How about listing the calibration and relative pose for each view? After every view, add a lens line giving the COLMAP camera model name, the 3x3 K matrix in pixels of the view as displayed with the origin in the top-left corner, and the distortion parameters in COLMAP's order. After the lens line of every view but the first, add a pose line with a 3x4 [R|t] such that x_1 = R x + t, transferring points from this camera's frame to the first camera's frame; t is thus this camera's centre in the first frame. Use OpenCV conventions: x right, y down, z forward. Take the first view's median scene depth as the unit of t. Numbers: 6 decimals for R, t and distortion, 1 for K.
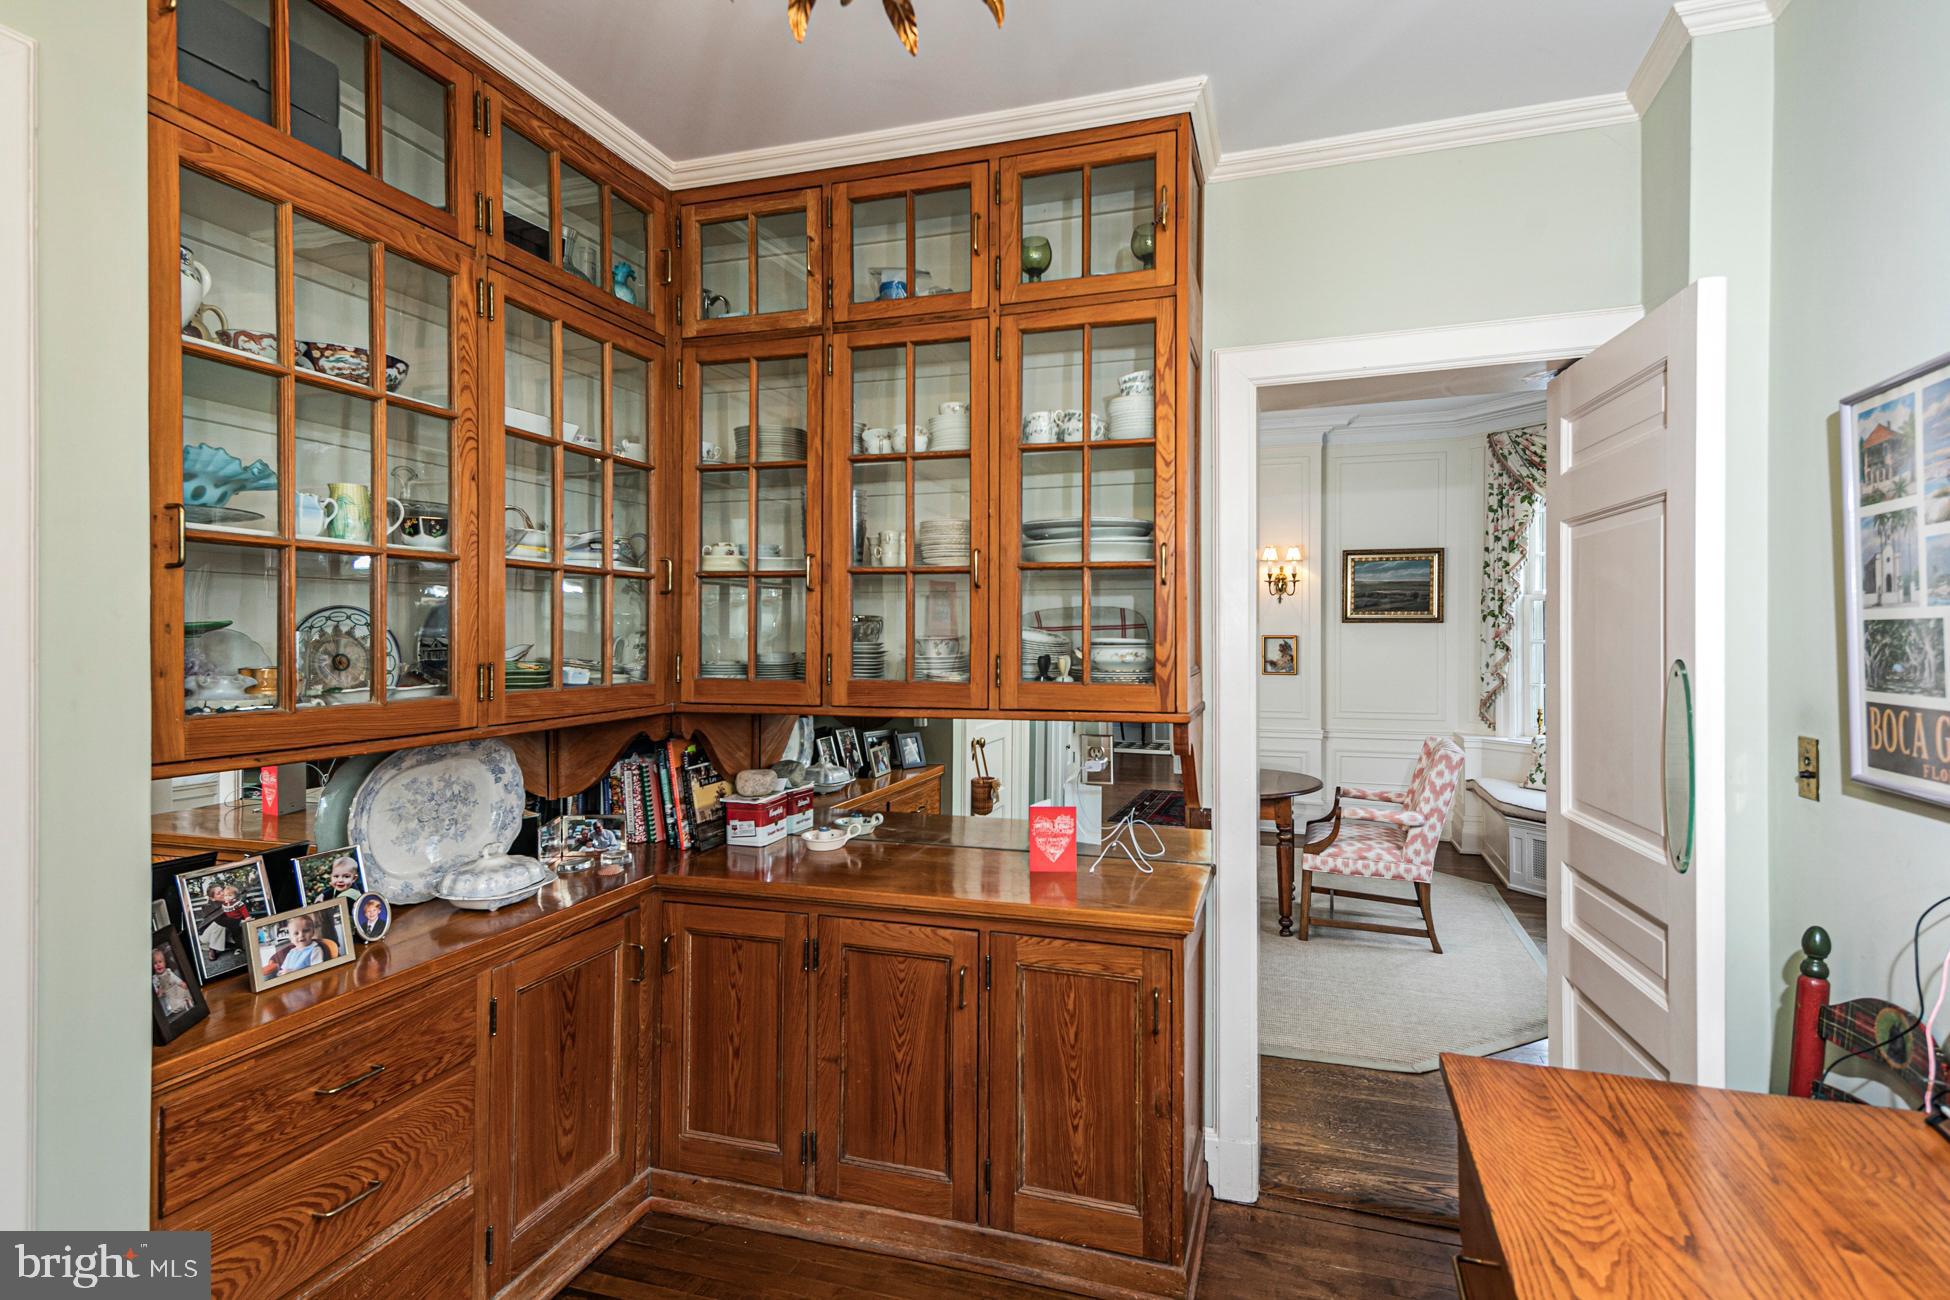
lens RADIAL K [[939.4, 0, 979.9], [0, 939.4, 631.6], [0, 0, 1]] dist [0.026673, -0.005095]
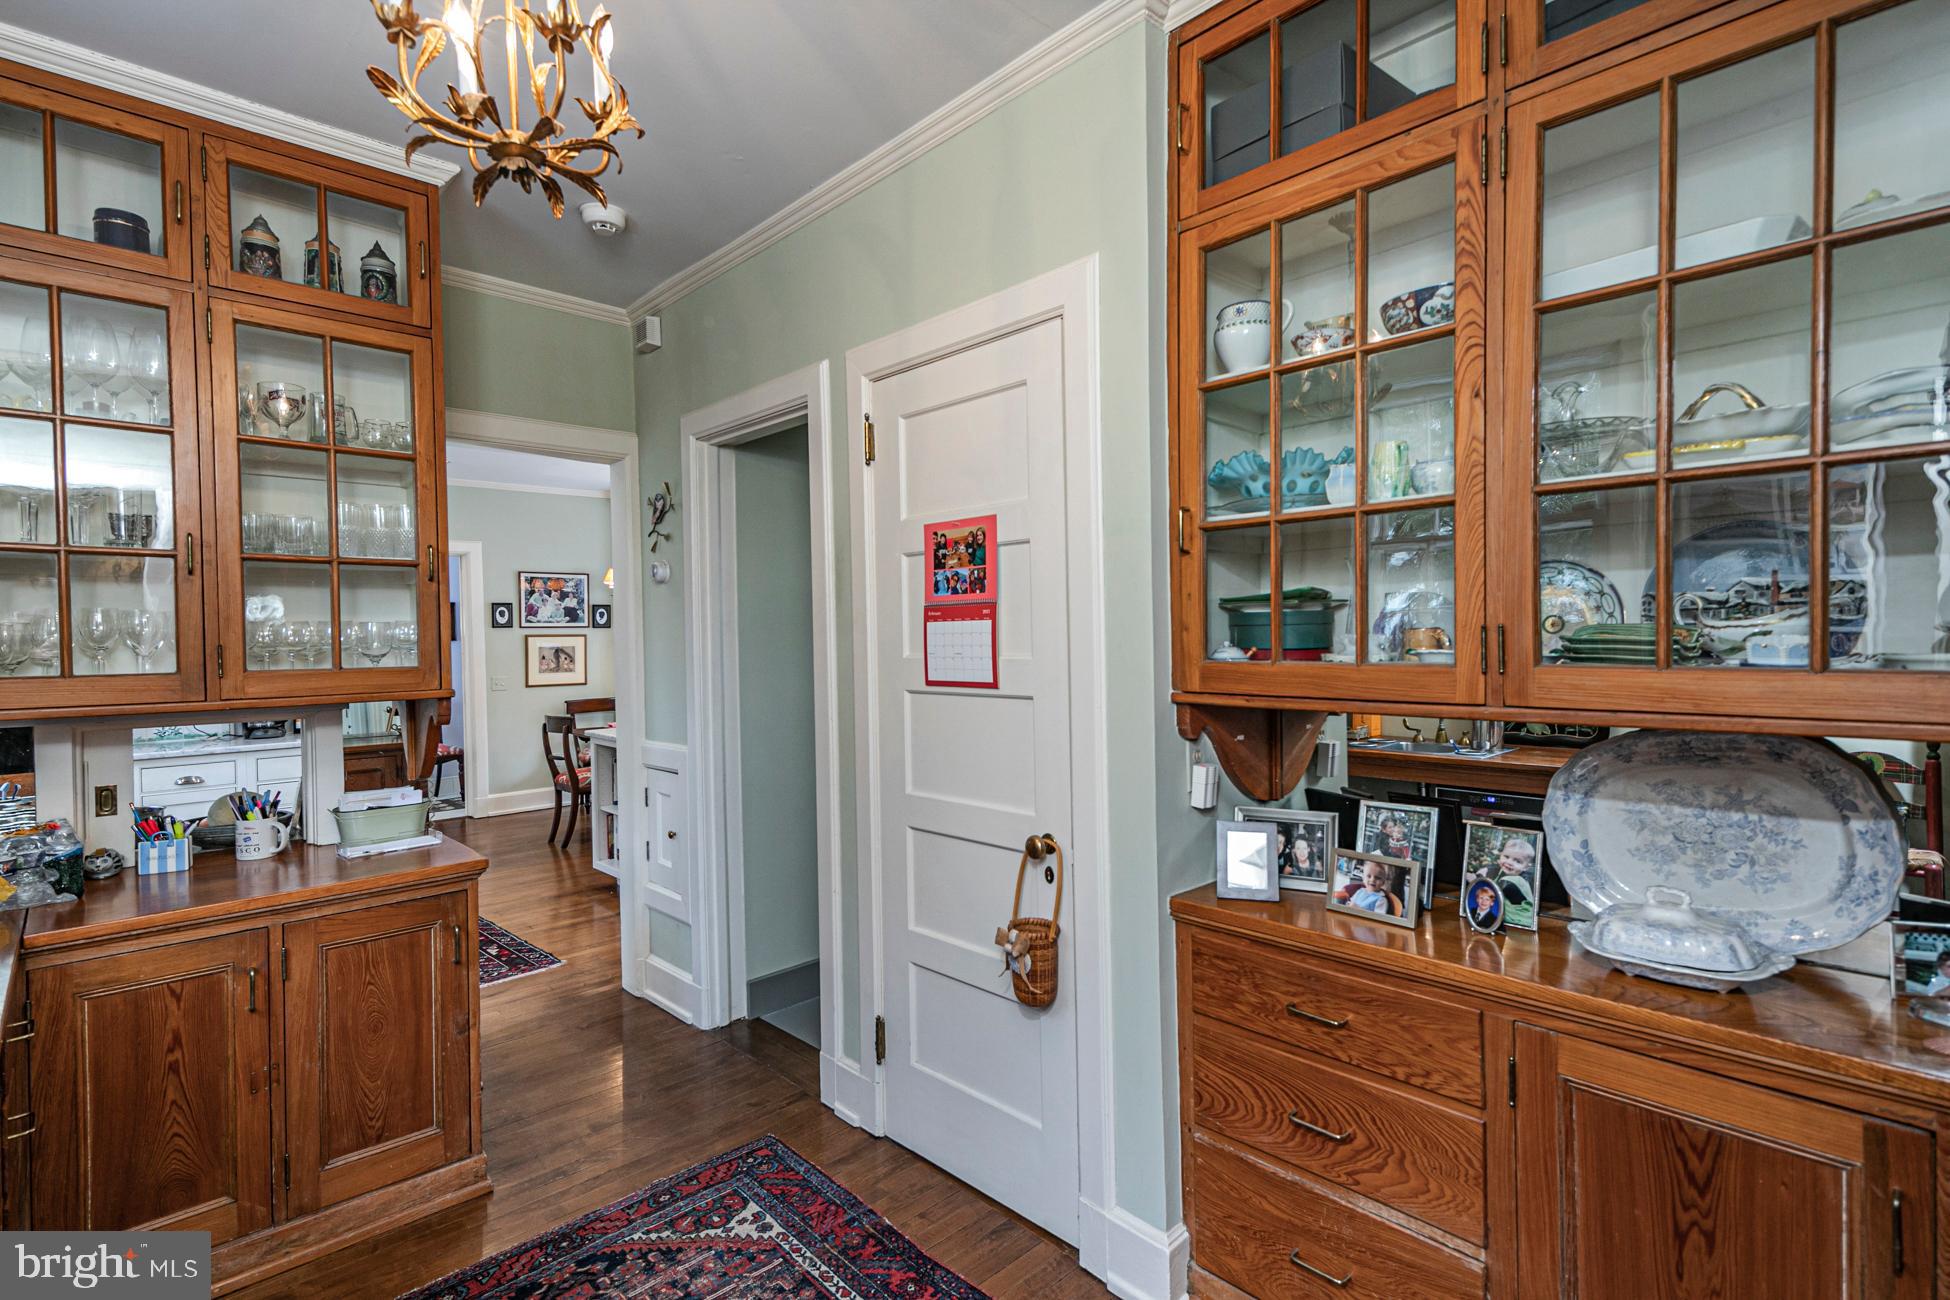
lens RADIAL K [[939.4, 0, 969.4], [0, 939.4, 649.5], [0, 0, 1]] dist [0.026673, -0.005095]
pose [[-0.466540, 0.021815, -0.884231, 0.403215], [0.013236, 0.999756, 0.017681, 0.036159], [0.884401, -0.003455, -0.466715, 1.045189]]
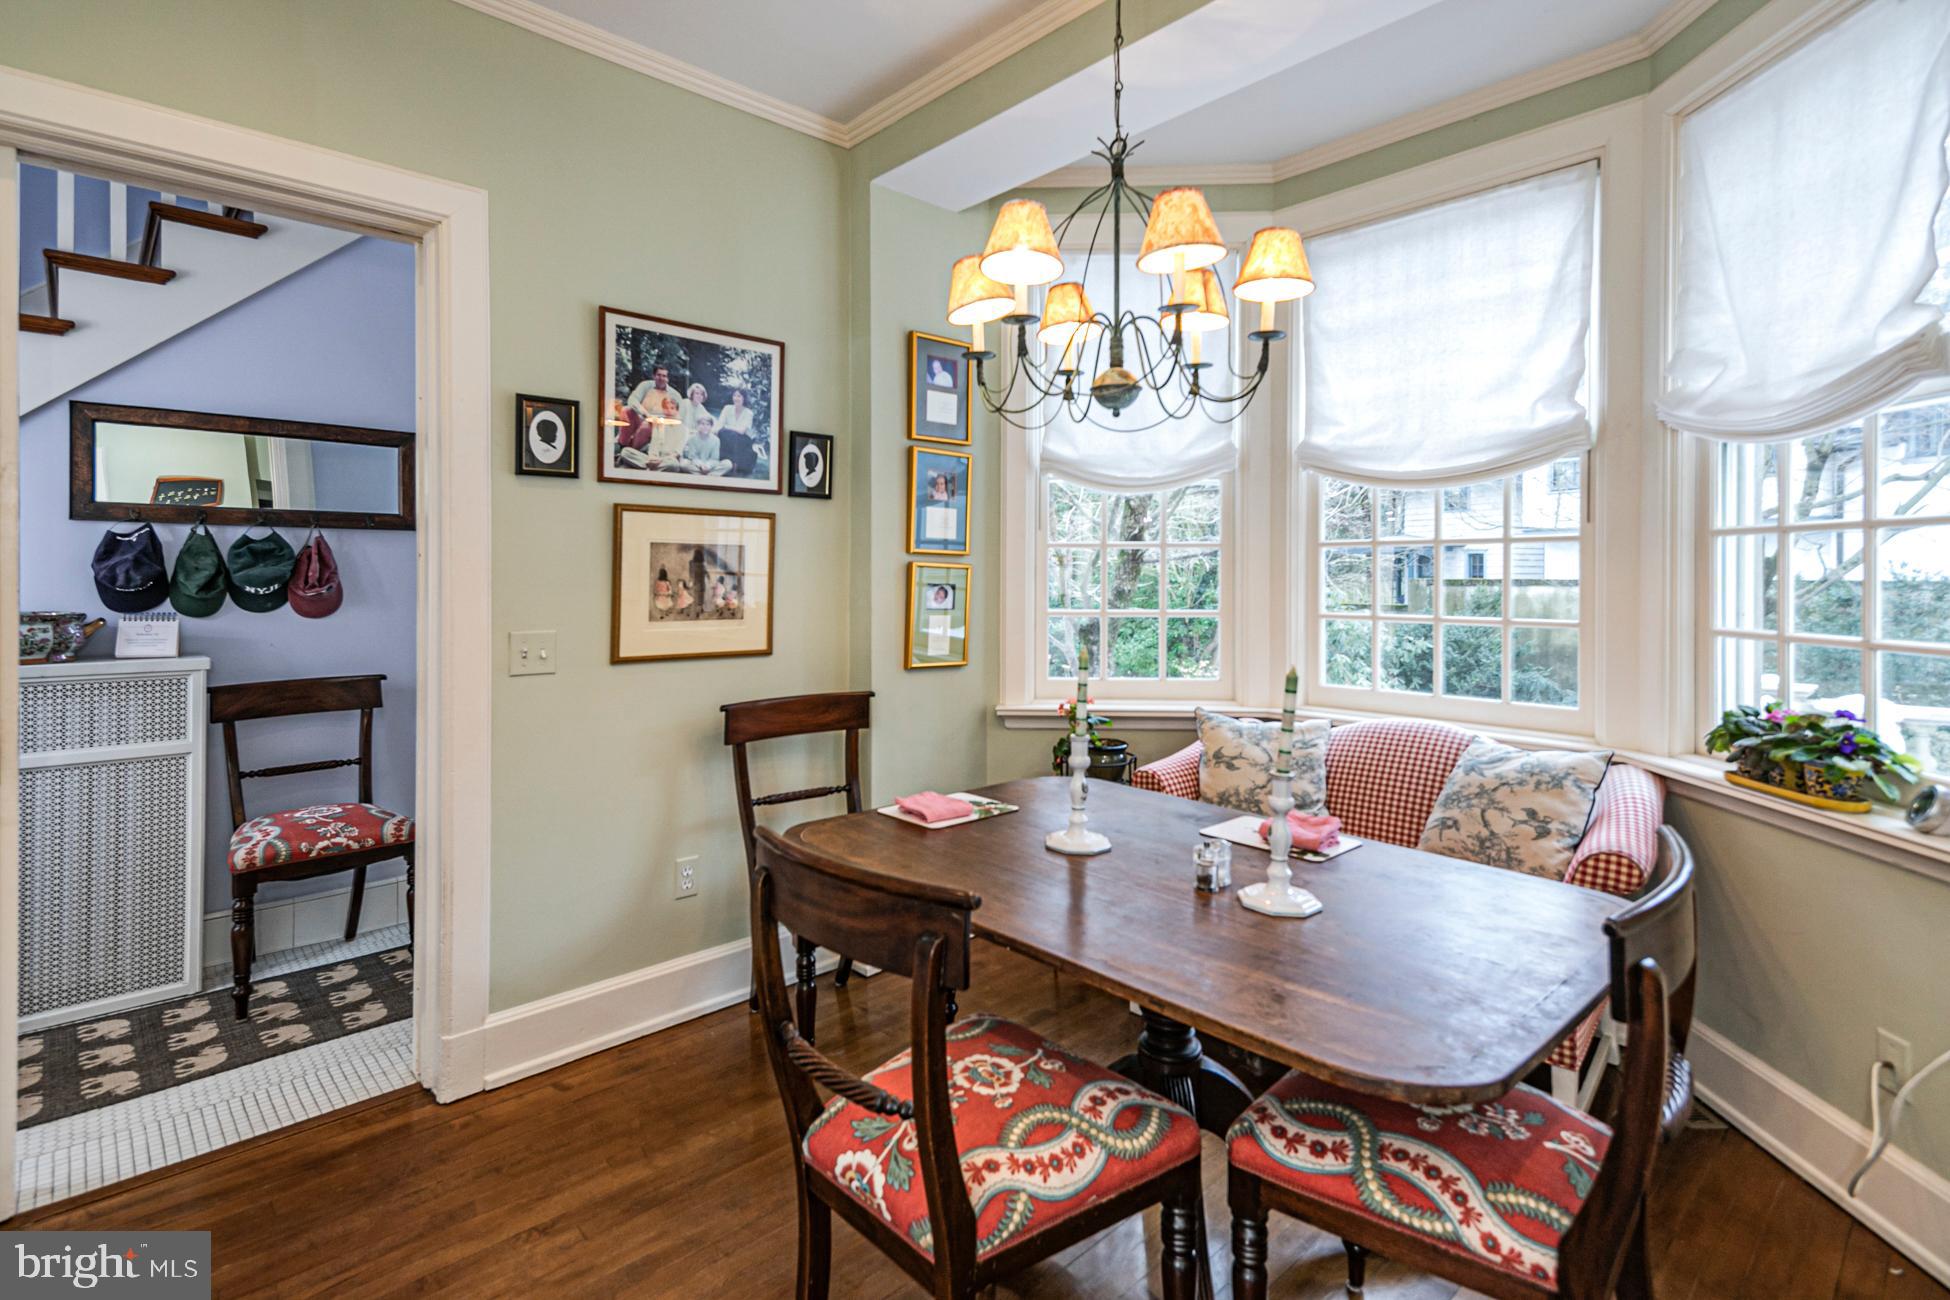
lens RADIAL K [[939.4, 0, 959.7], [0, 939.4, 576.9], [0, 0, 1]] dist [0.026673, -0.005095]
pose [[-0.470756, -0.000211, -0.882264, -1.559138], [-0.004763, 0.999986, 0.002302, 0.127099], [0.882251, 0.005286, -0.470750, -1.775582]]
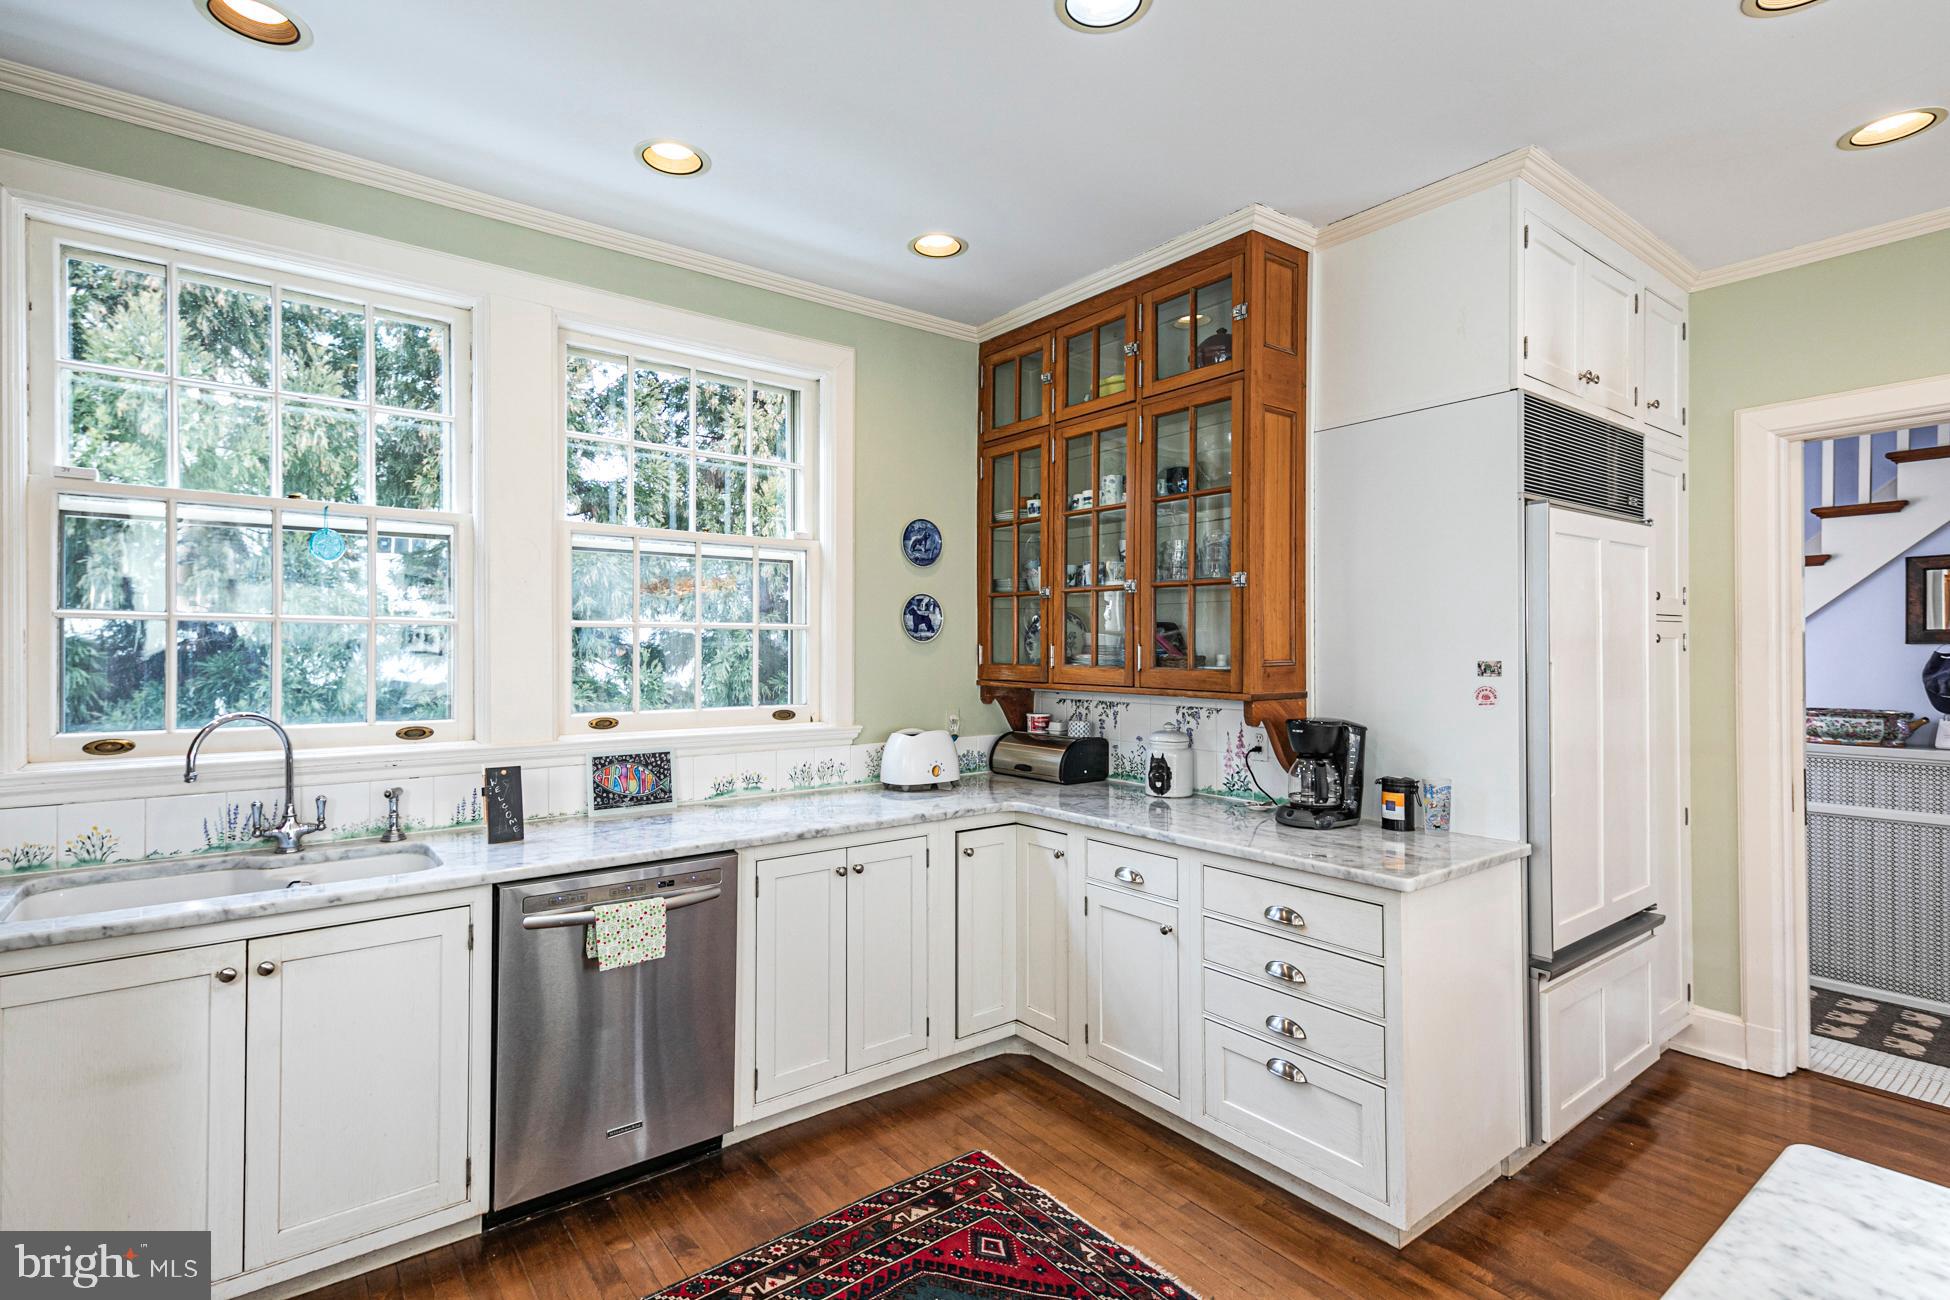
lens RADIAL K [[939.4, 0, 968.3], [0, 939.4, 650.7], [0, 0, 1]] dist [0.026673, -0.005095]
pose [[-0.834527, 0.001875, 0.550964, -1.689070], [0.001932, 0.999998, -0.000476, 0.053549], [-0.550964, 0.000667, -0.834529, -0.804535]]
